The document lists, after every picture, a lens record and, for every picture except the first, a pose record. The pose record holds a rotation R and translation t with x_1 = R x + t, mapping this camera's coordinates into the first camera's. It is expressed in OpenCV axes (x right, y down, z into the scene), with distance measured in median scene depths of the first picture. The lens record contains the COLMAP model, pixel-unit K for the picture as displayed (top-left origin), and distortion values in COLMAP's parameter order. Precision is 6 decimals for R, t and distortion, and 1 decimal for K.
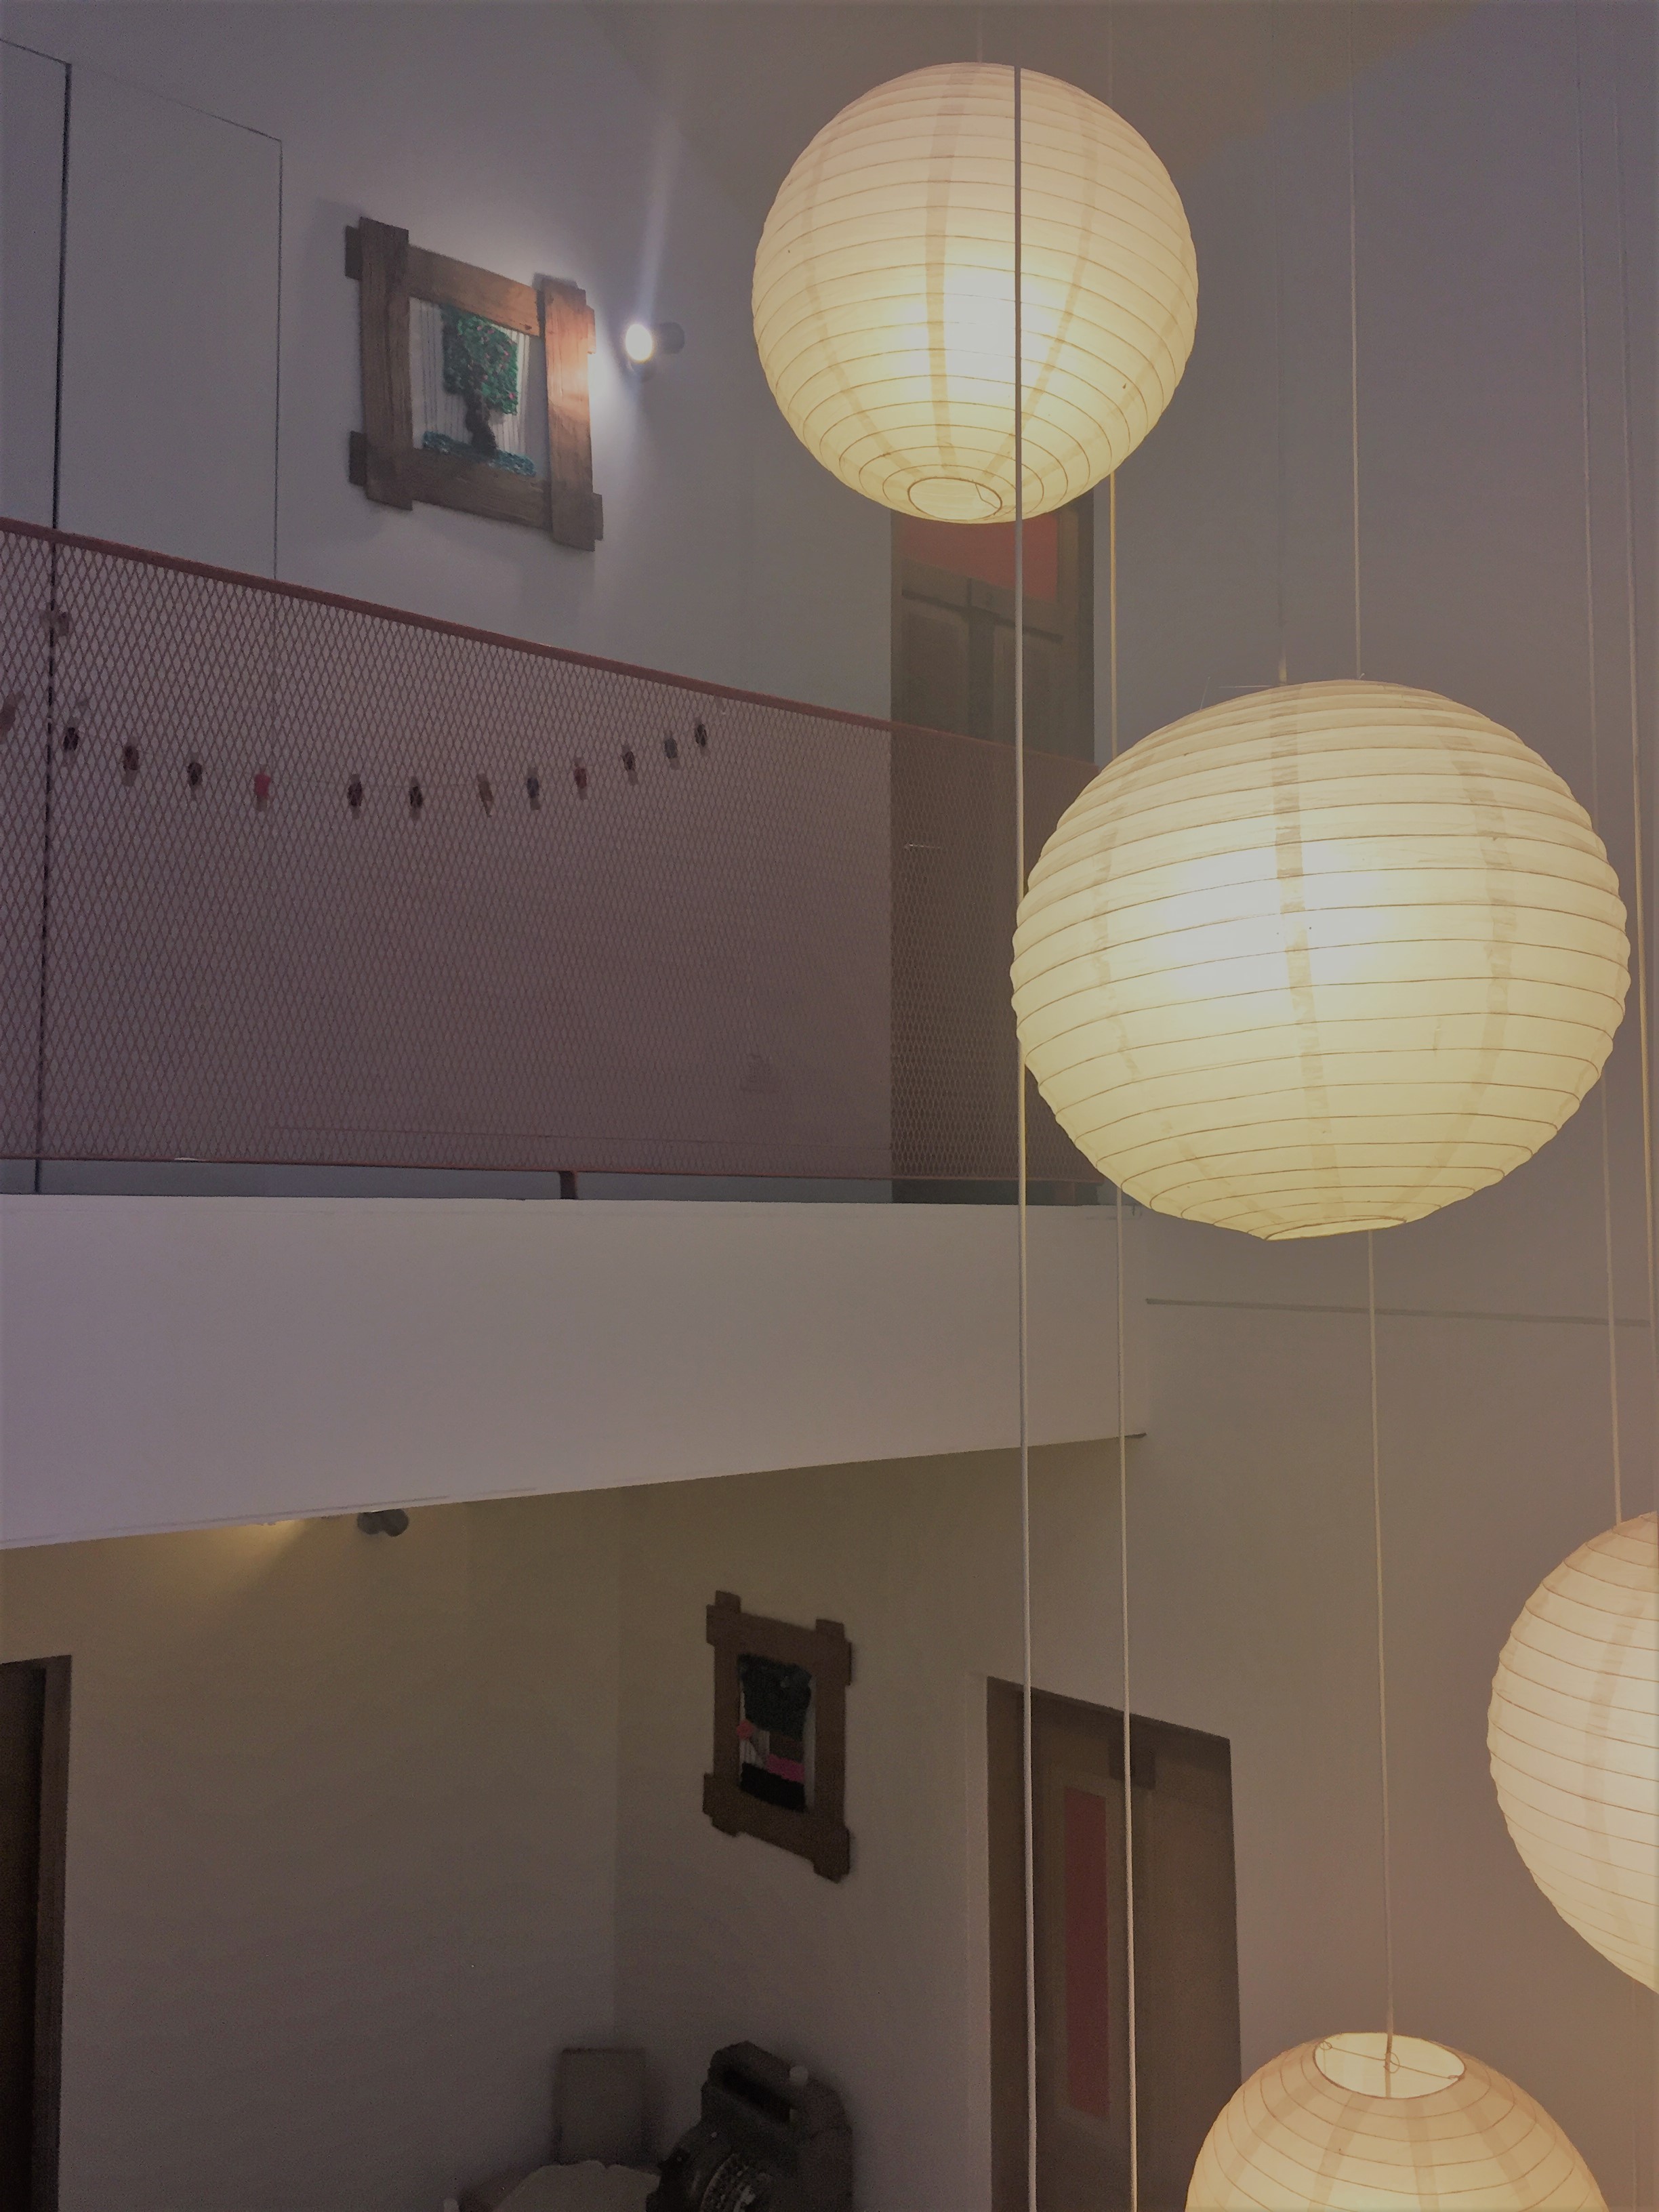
lens RADIAL K [[1893.0, 0, 825.4], [0, 1893.0, 1096.4], [0, 0, 1]] dist [0.093847, -0.120650]
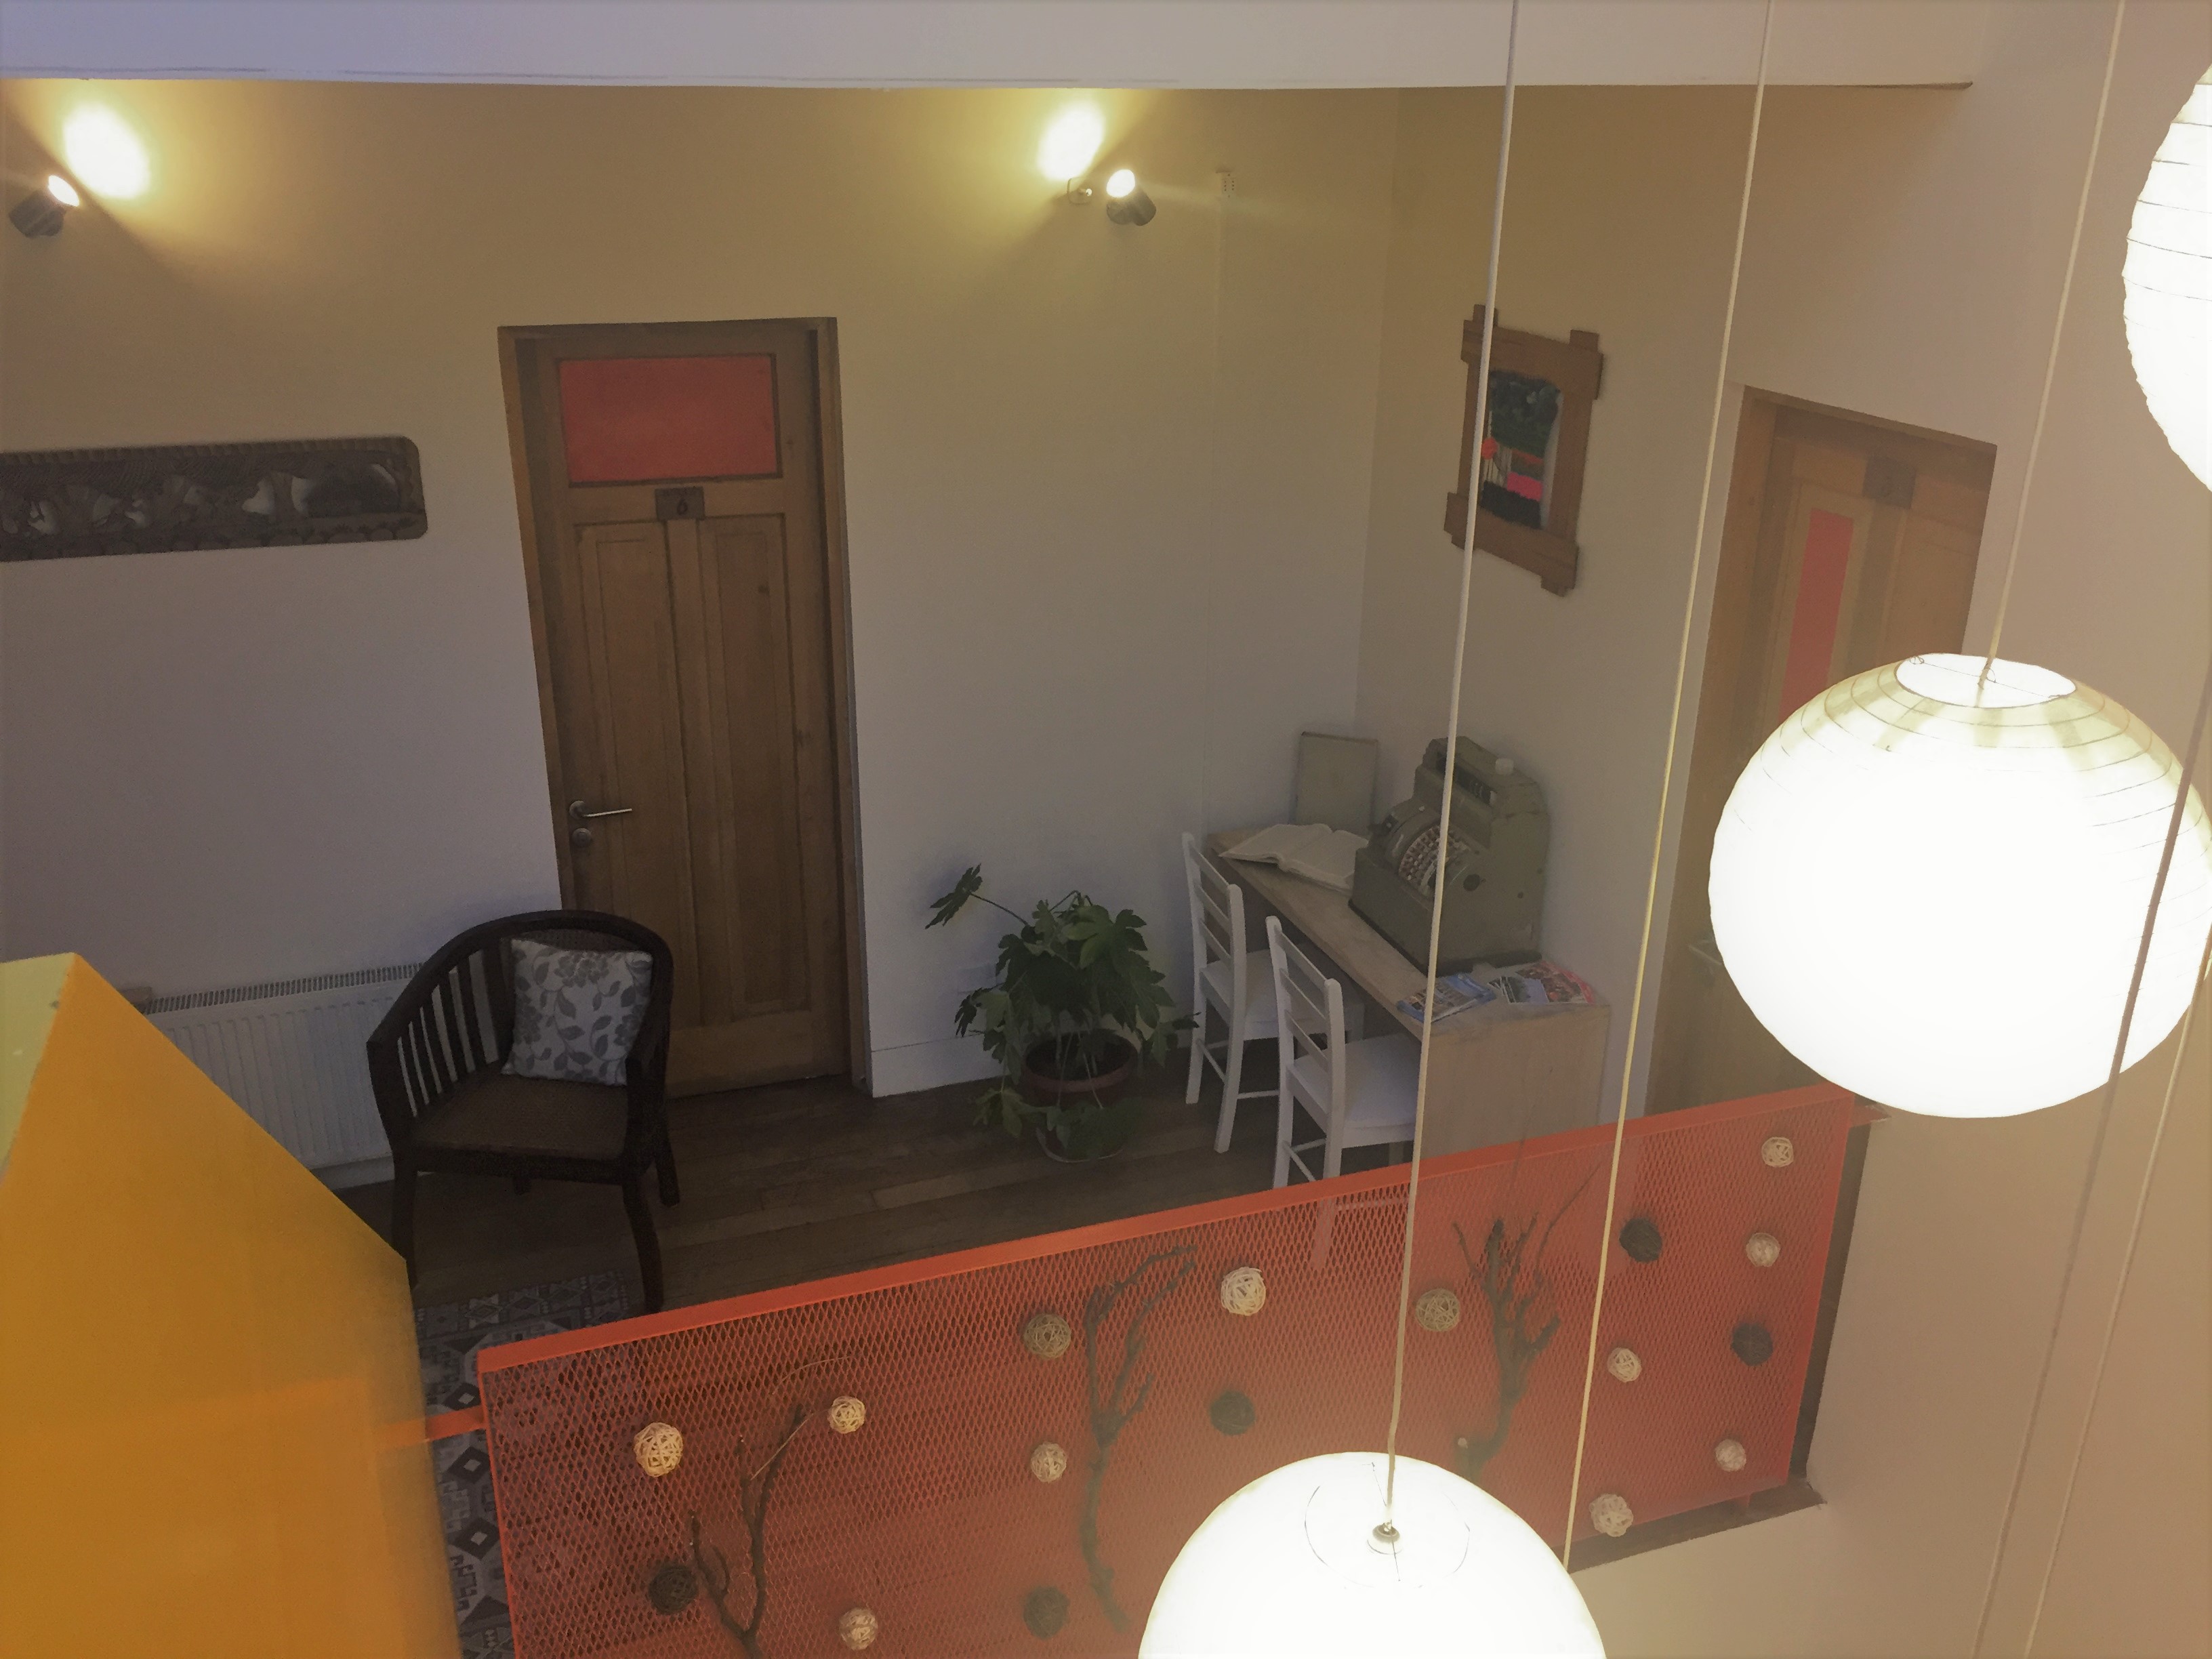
lens RADIAL K [[1893.0, 0, 1106.6], [0, 1893.0, 839.3], [0, 0, 1]] dist [0.093847, -0.120650]
pose [[0.947180, 0.130478, -0.292960, 0.085670], [0.014554, 0.895066, 0.445696, 0.080618], [0.320372, -0.426418, 0.845890, 0.044064]]
